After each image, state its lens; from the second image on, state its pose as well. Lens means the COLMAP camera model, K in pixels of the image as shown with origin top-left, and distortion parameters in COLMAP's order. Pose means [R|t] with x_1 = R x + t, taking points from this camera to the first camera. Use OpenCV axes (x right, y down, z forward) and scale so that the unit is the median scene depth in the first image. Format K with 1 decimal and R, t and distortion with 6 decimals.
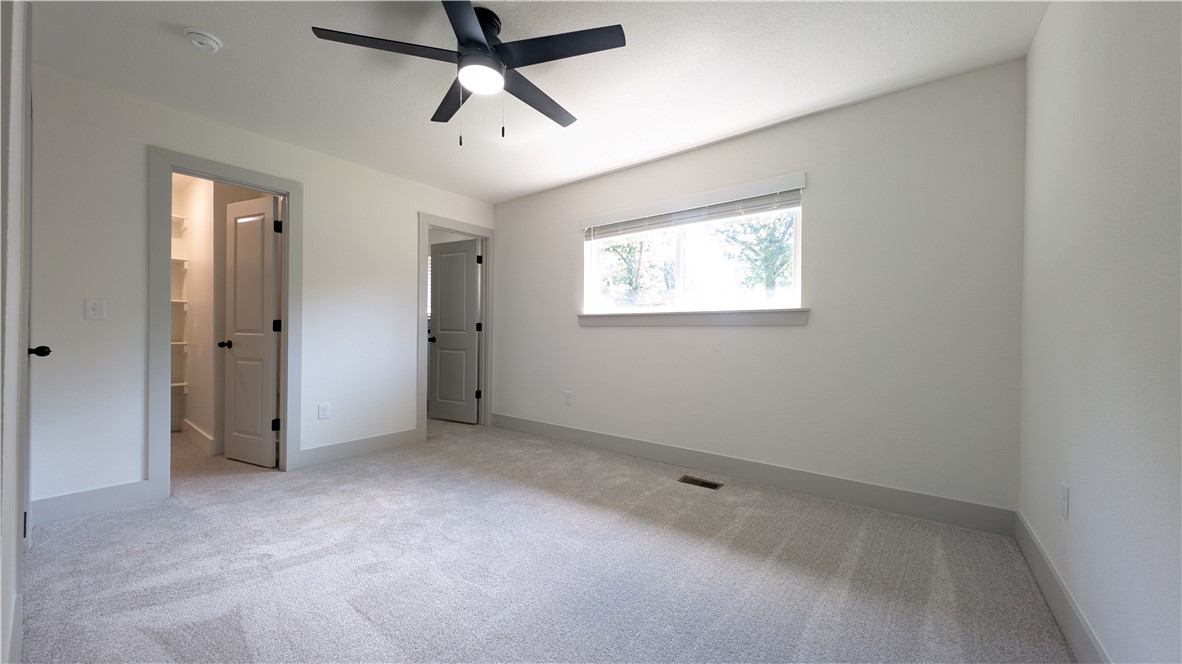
lens RADIAL K [[419.7, 0, 591.7], [0, 419.7, 330.5], [0, 0, 1]] dist [0.003330, -0.001747]
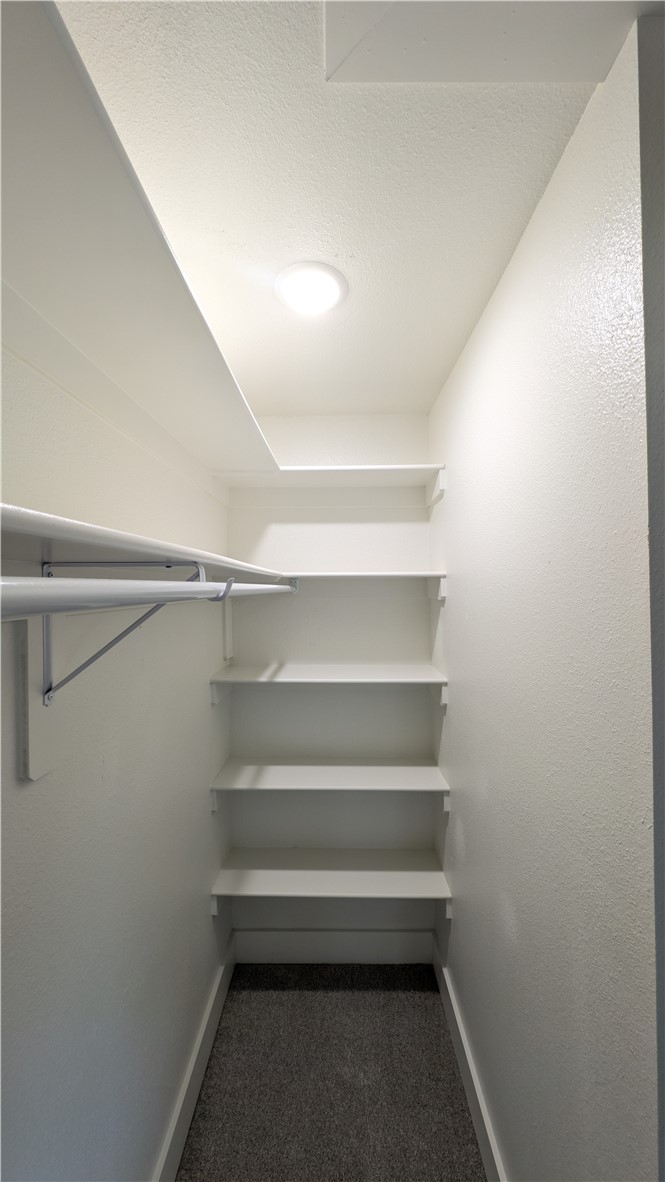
lens RADIAL K [[419.7, 0, 331.5], [0, 419.7, 588.8], [0, 0, 1]] dist [0.003330, -0.001747]
pose [[0.596406, -0.008876, -0.802634, -0.712103], [0.017194, 0.999851, 0.001720, -0.156894], [0.802499, -0.014826, 0.596469, 0.681503]]
